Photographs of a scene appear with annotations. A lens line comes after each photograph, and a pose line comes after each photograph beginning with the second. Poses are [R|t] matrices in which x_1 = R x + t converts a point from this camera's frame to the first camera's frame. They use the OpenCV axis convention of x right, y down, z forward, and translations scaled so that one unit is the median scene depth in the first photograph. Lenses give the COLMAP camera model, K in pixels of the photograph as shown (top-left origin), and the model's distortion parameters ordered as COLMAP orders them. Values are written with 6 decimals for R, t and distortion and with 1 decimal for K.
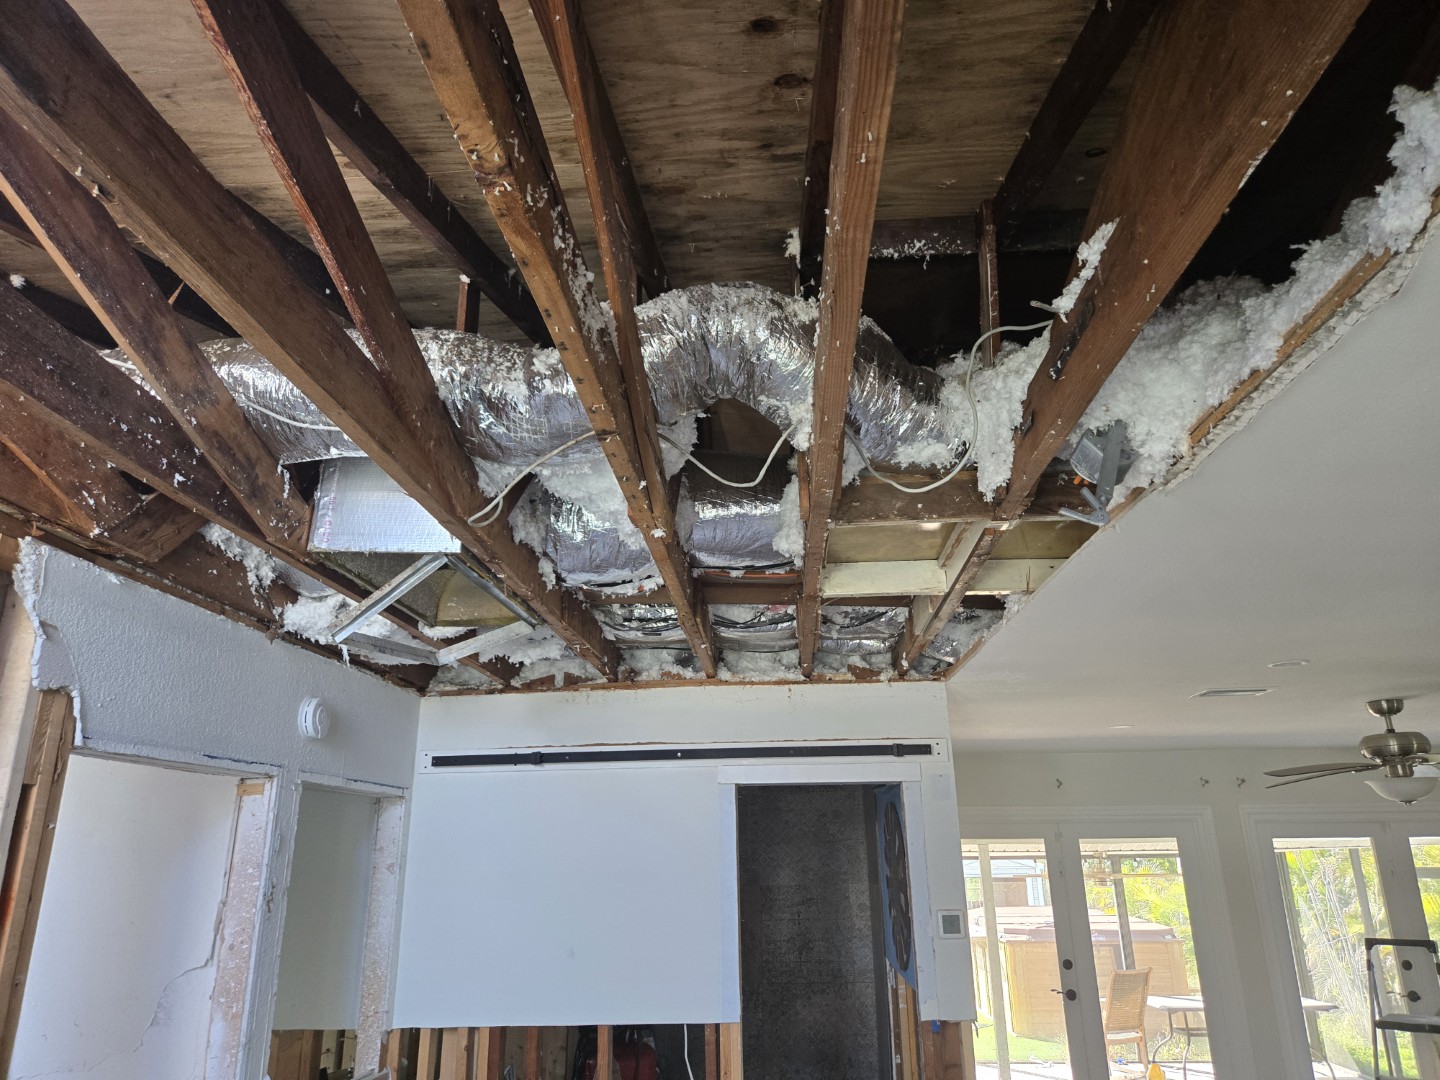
lens RADIAL K [[985.8, 0, 727.2], [0, 985.8, 535.9], [0, 0, 1]] dist [0.073178, -0.071462]
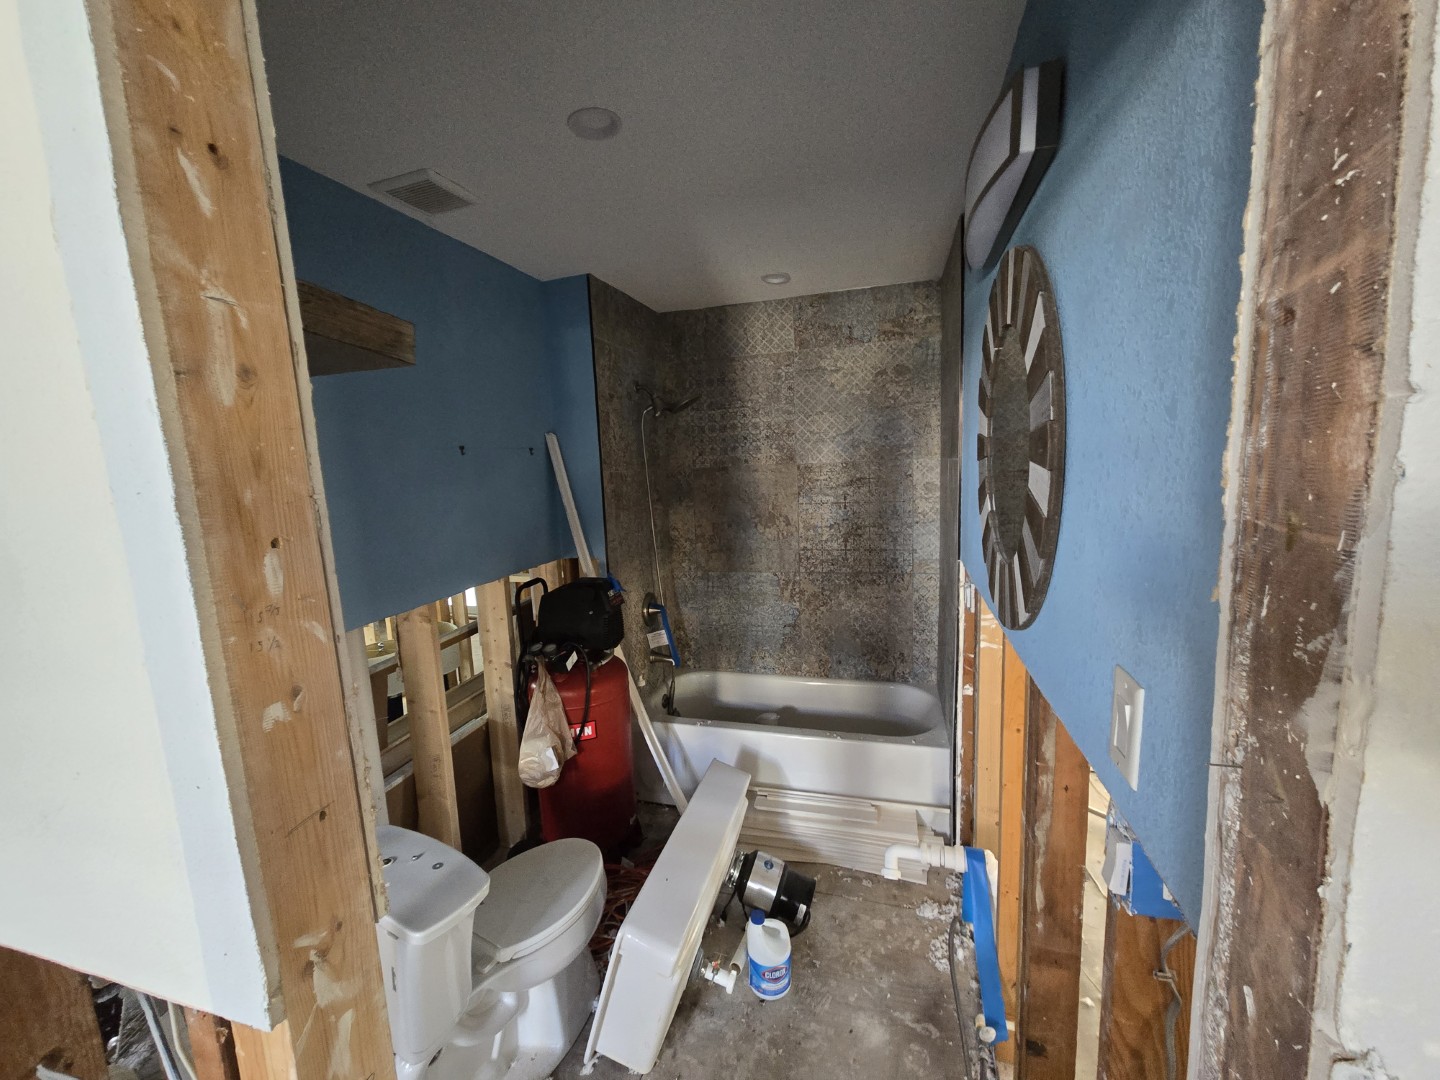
lens RADIAL K [[590.9, 0, 707.9], [0, 590.9, 542.1], [0, 0, 1]] dist [0.000232, 0.000682]
pose [[0.971834, 0.003577, -0.235638, 0.124377], [0.100726, 0.897649, 0.429046, 0.320170], [0.213055, -0.440697, 0.872006, 0.882499]]
